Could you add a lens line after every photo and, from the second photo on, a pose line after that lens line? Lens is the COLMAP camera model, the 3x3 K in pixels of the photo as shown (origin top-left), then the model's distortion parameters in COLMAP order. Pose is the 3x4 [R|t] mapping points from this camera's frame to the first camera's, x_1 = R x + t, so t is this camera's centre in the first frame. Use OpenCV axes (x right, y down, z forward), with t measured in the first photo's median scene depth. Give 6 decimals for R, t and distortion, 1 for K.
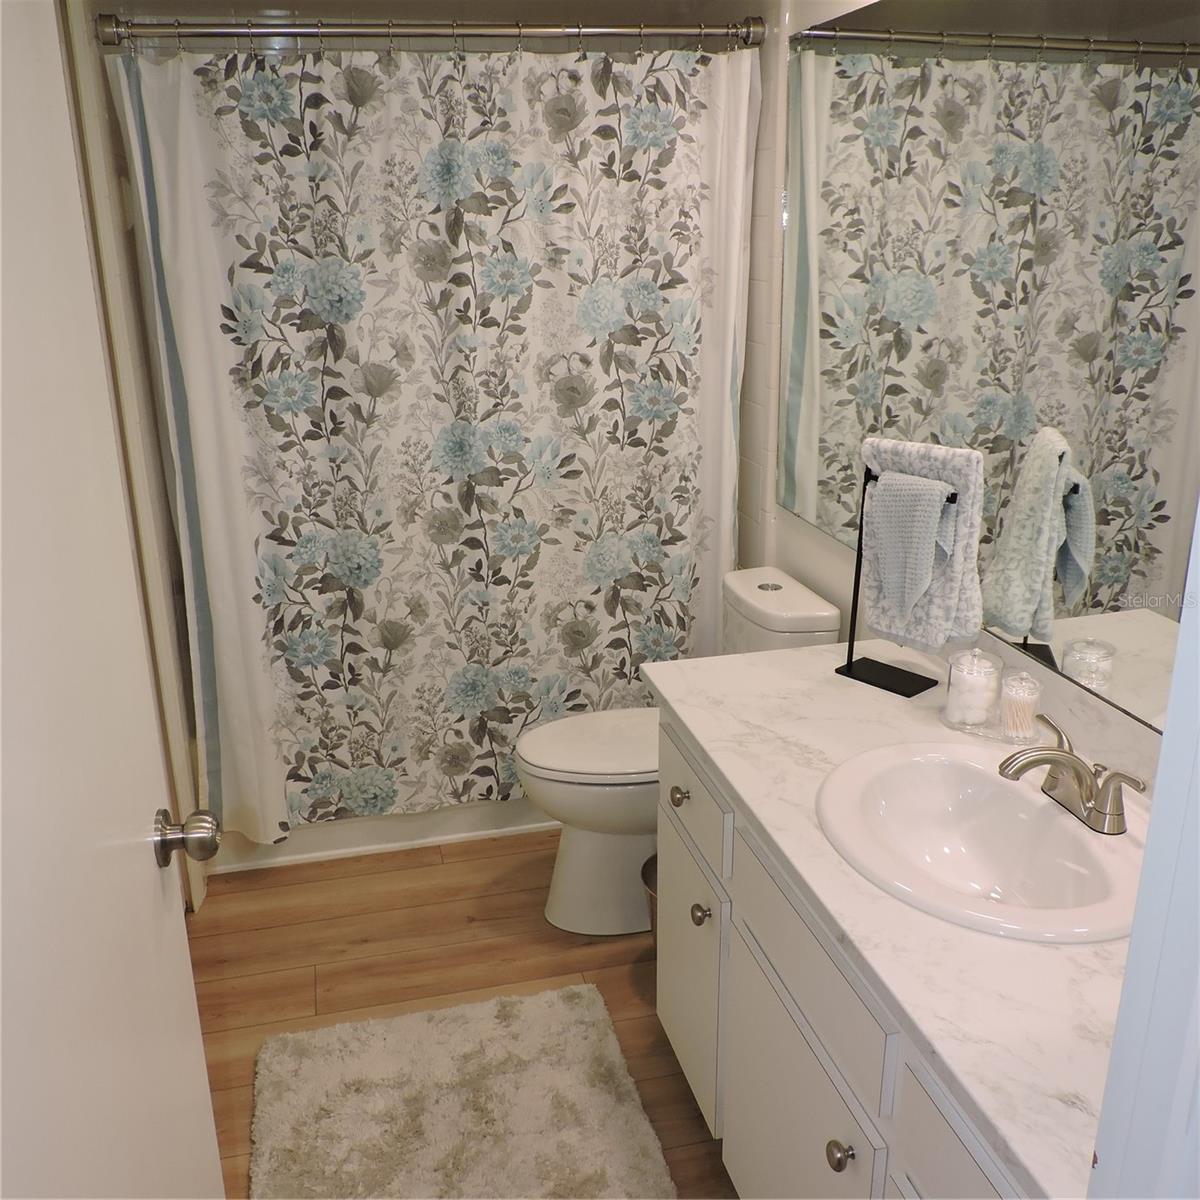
lens RADIAL K [[1134.4, 0, 592.2], [0, 1134.4, 594.0], [0, 0, 1]] dist [-0.020621, 0.000000]
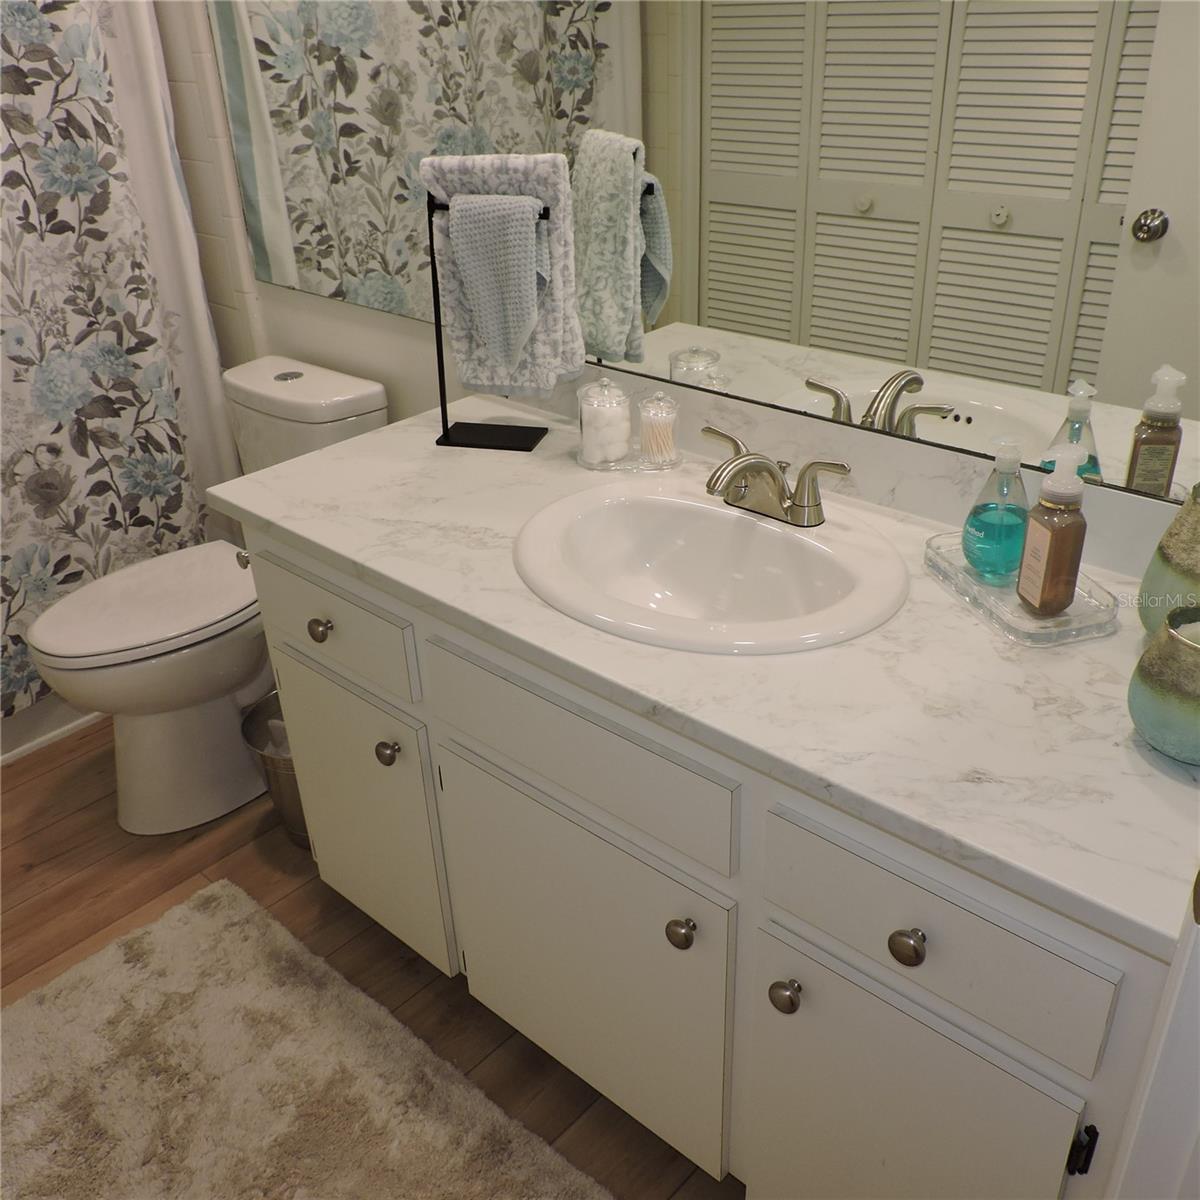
lens RADIAL K [[1134.4, 0, 604.8], [0, 1134.4, 598.2], [0, 0, 1]] dist [-0.020621, 0.000000]
pose [[0.828926, -0.279258, 0.484661, -0.097049], [0.192111, 0.955886, 0.222204, 0.009314], [-0.525333, -0.091082, 0.846008, 0.130720]]
